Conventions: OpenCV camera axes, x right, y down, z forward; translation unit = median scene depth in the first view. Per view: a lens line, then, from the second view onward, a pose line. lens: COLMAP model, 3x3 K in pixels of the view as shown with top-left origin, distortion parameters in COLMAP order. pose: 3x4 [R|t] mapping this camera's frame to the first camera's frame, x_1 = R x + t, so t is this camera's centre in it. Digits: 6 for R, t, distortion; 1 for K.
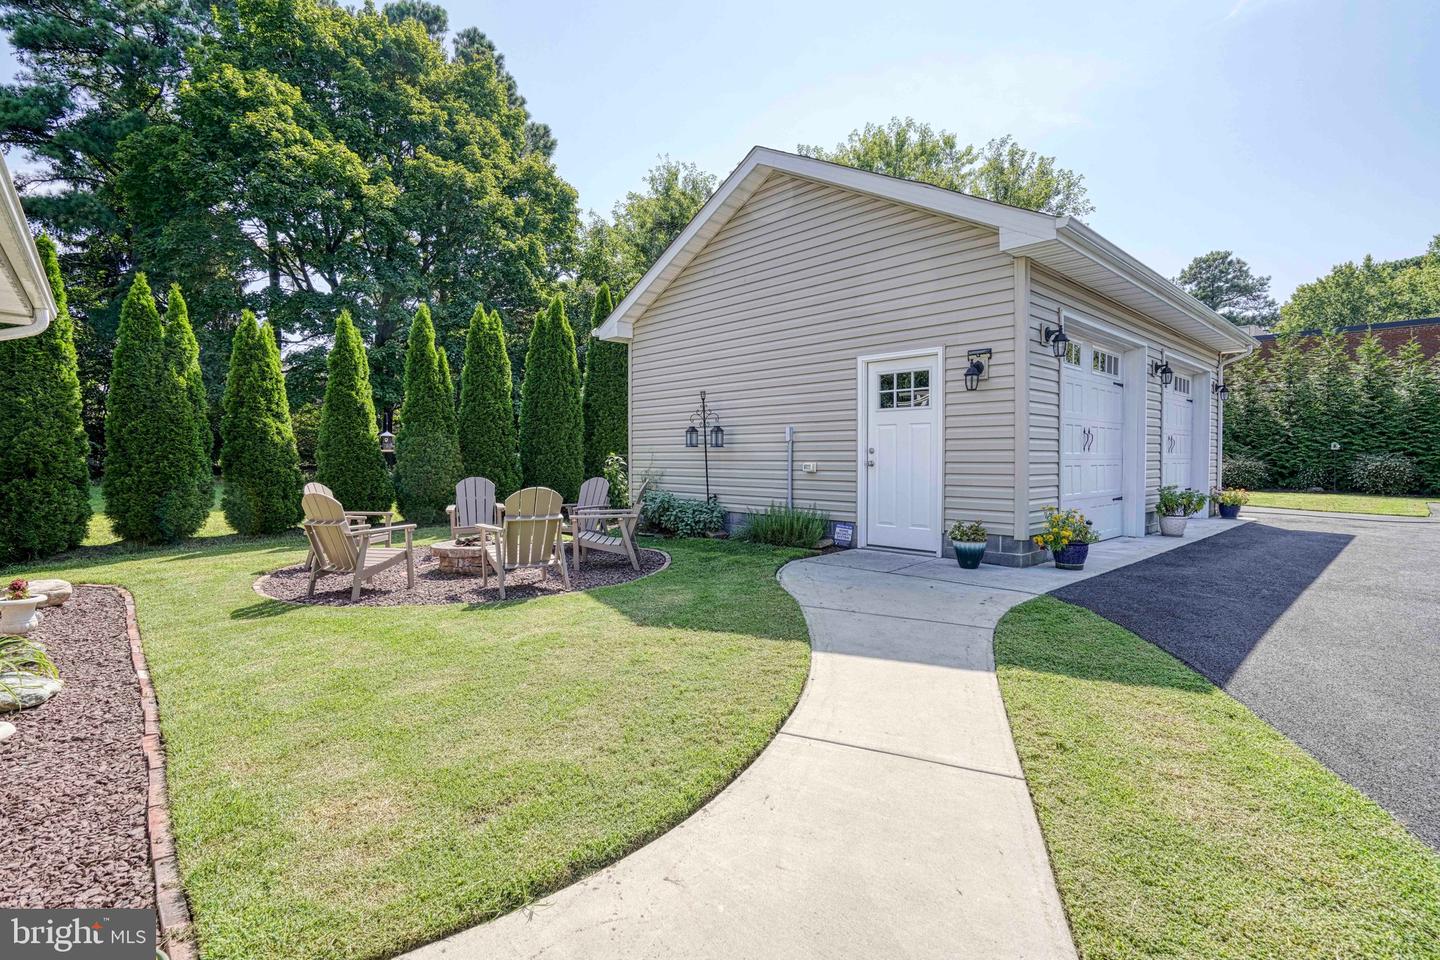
lens RADIAL K [[693.5, 0, 699.0], [0, 693.5, 474.0], [0, 0, 1]] dist [-0.056502, 0.021579]
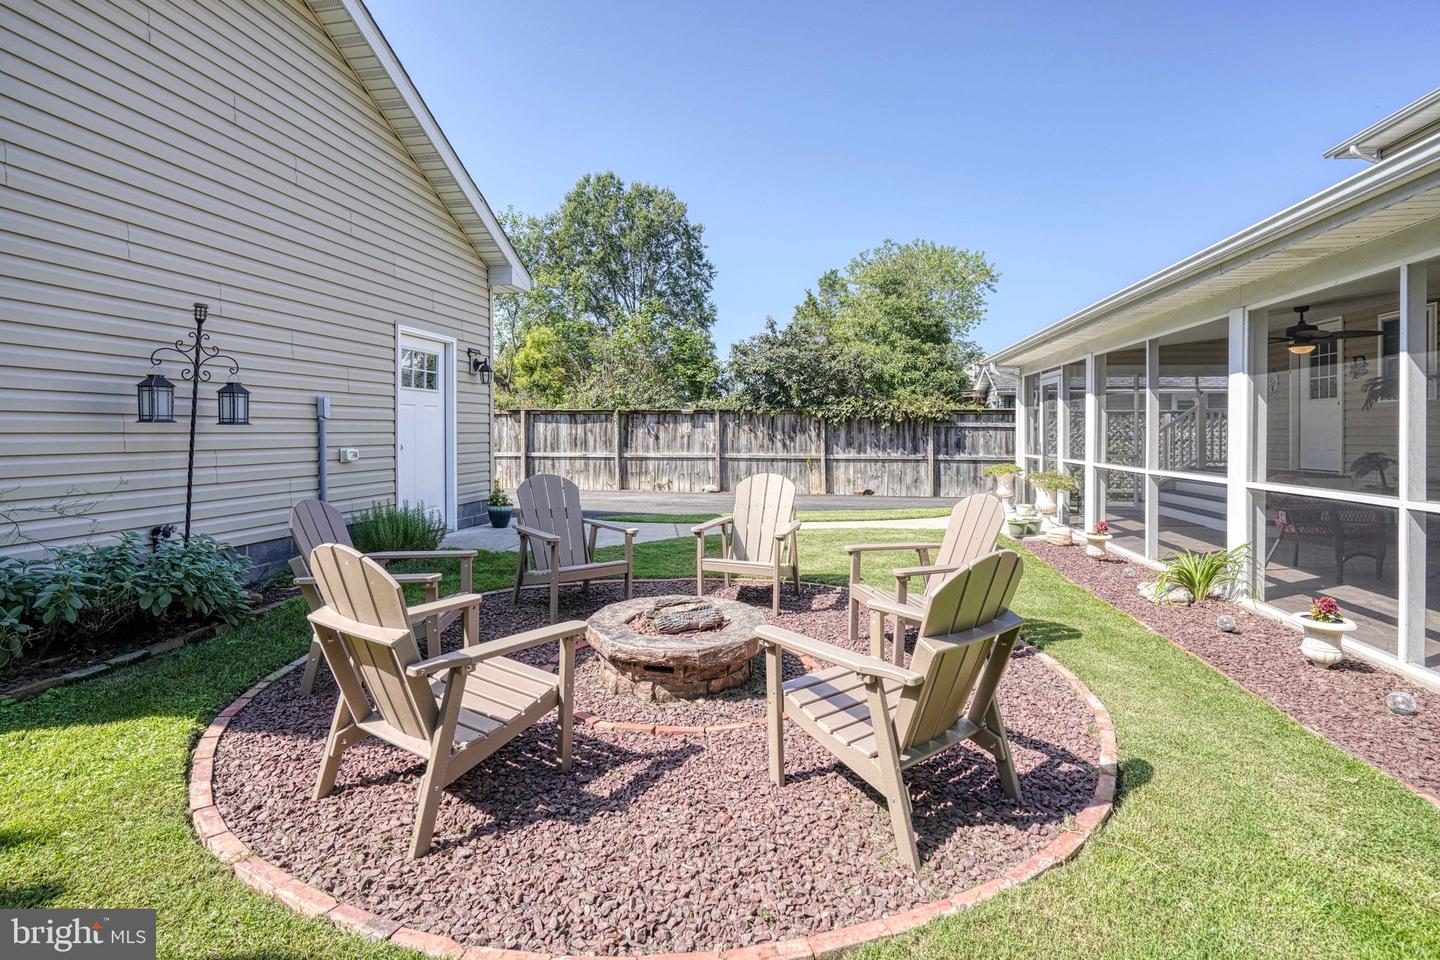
lens RADIAL K [[671.5, 0, 725.2], [0, 671.5, 446.7], [0, 0, 1]] dist [-0.056363, 0.019365]
pose [[-0.637832, -0.019373, 0.769932, -0.257514], [0.017580, 0.999057, 0.039702, -0.016020], [-0.769975, 0.038859, -0.636890, 0.464463]]
